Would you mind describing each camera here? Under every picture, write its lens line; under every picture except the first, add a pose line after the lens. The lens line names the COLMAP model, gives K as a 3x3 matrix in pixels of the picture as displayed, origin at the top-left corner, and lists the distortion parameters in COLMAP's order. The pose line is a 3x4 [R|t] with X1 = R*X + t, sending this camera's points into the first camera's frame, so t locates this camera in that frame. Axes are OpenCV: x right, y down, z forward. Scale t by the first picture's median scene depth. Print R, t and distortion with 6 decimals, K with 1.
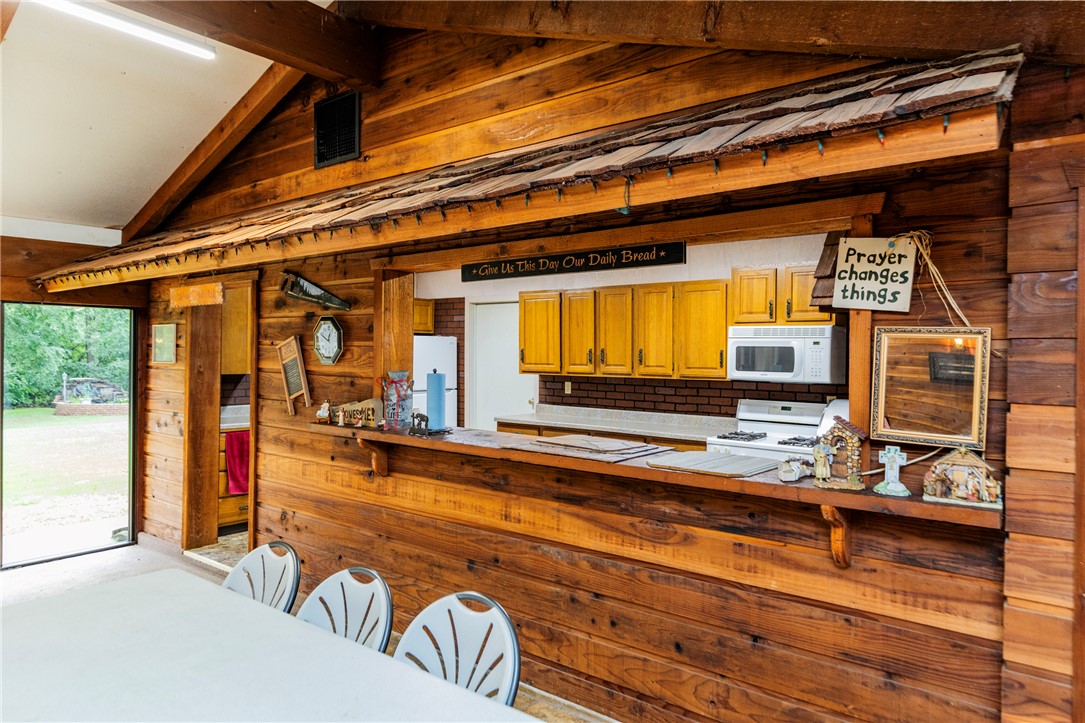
lens RADIAL K [[671.2, 0, 542.5], [0, 671.2, 361.5], [0, 0, 1]] dist [-0.002396, -0.000947]
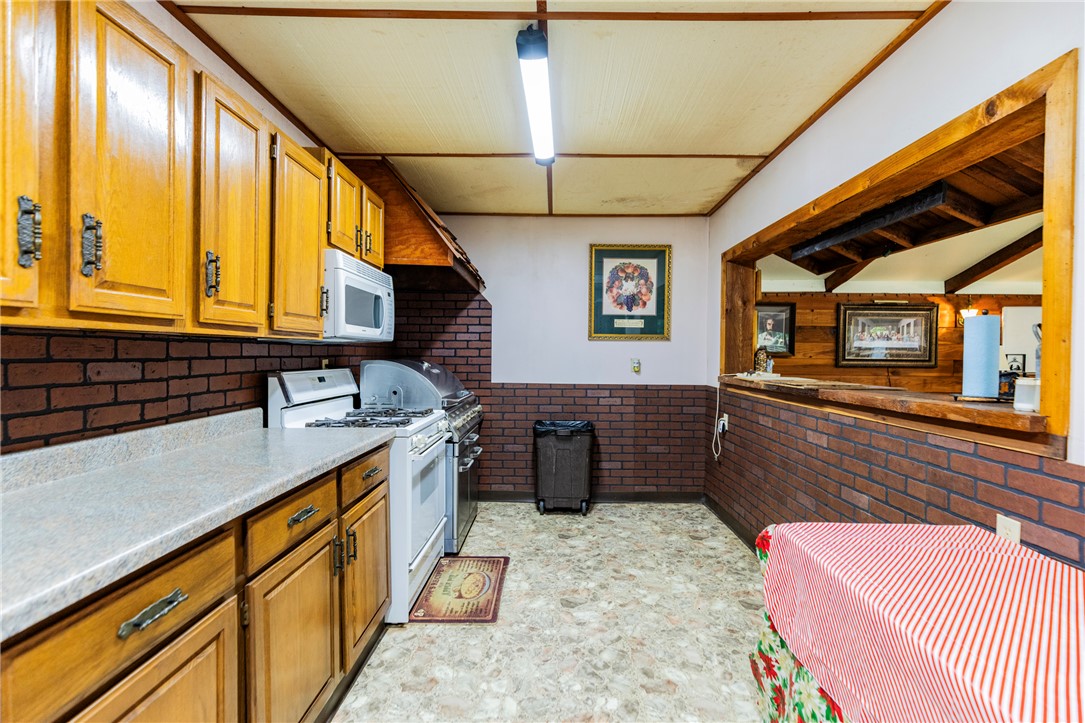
lens RADIAL K [[475.1, 0, 542.5], [0, 475.1, 361.5], [0, 0, 1]] dist [0.000227, 0.000054]
pose [[-0.590035, -0.028146, 0.806887, -0.157565], [-0.000210, 0.999397, 0.034708, 0.029702], [-0.807377, 0.020309, -0.589686, 0.976001]]
